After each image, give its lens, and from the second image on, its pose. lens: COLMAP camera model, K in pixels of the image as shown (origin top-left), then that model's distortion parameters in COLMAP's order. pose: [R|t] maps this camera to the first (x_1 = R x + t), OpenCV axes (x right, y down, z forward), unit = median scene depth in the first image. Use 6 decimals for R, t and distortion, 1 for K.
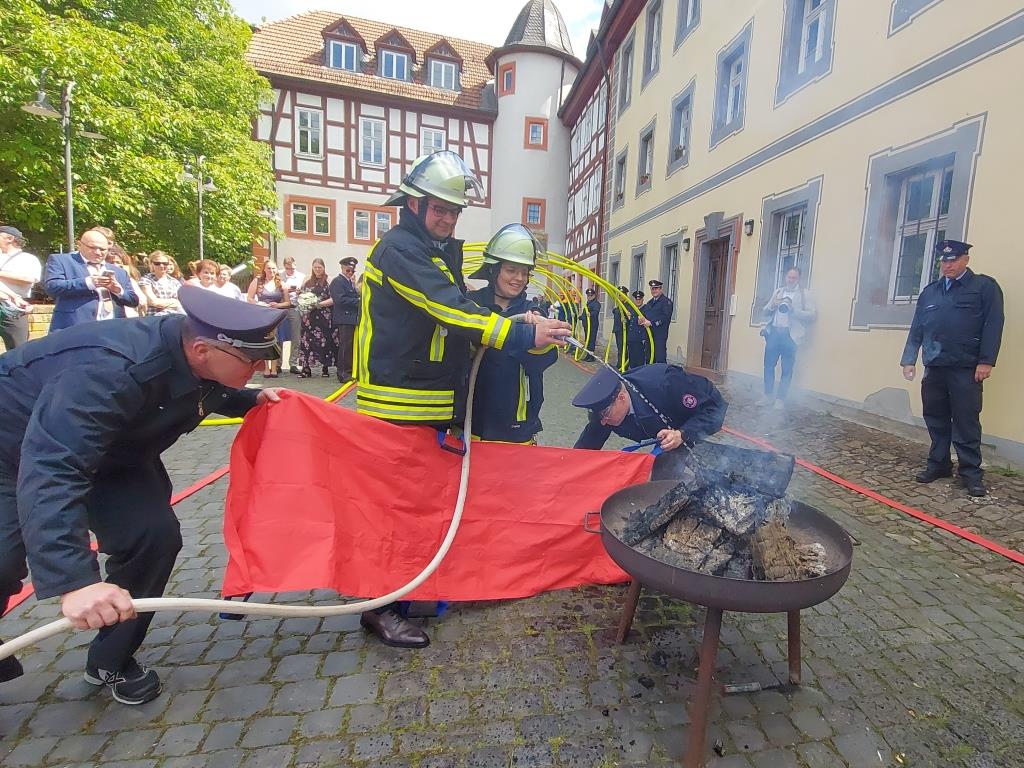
lens RADIAL K [[536.4, 0, 612.9], [0, 536.4, 389.5], [0, 0, 1]] dist [-0.001089, -0.008839]
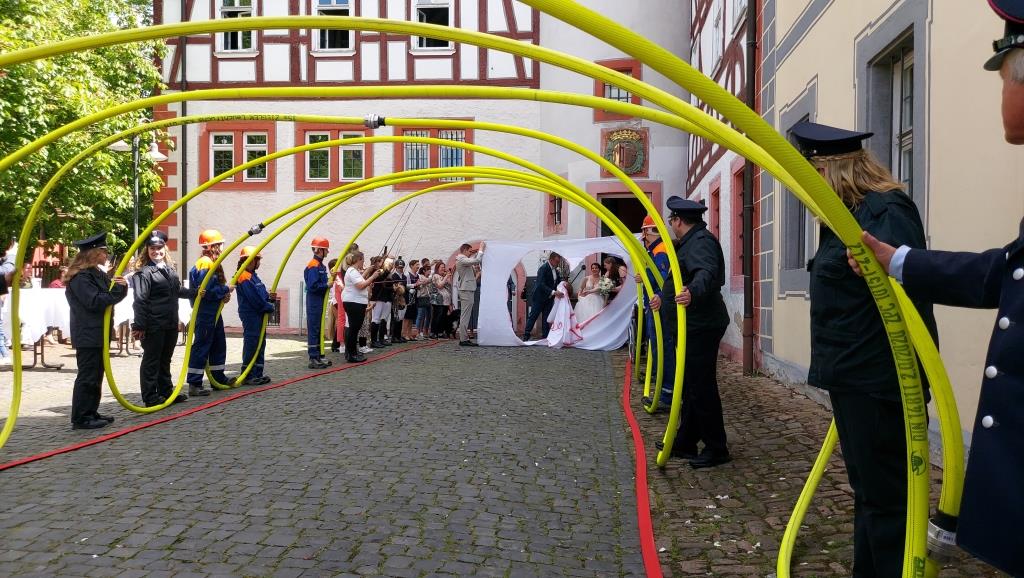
lens RADIAL K [[743.9, 0, 503.4], [0, 743.9, 288.6], [0, 0, 1]] dist [0.053318, -0.040597]
pose [[0.921969, -0.062042, -0.382261, 0.004942], [0.003893, 0.988519, -0.151049, -0.051587], [0.387243, 0.137775, 0.911625, 0.384931]]
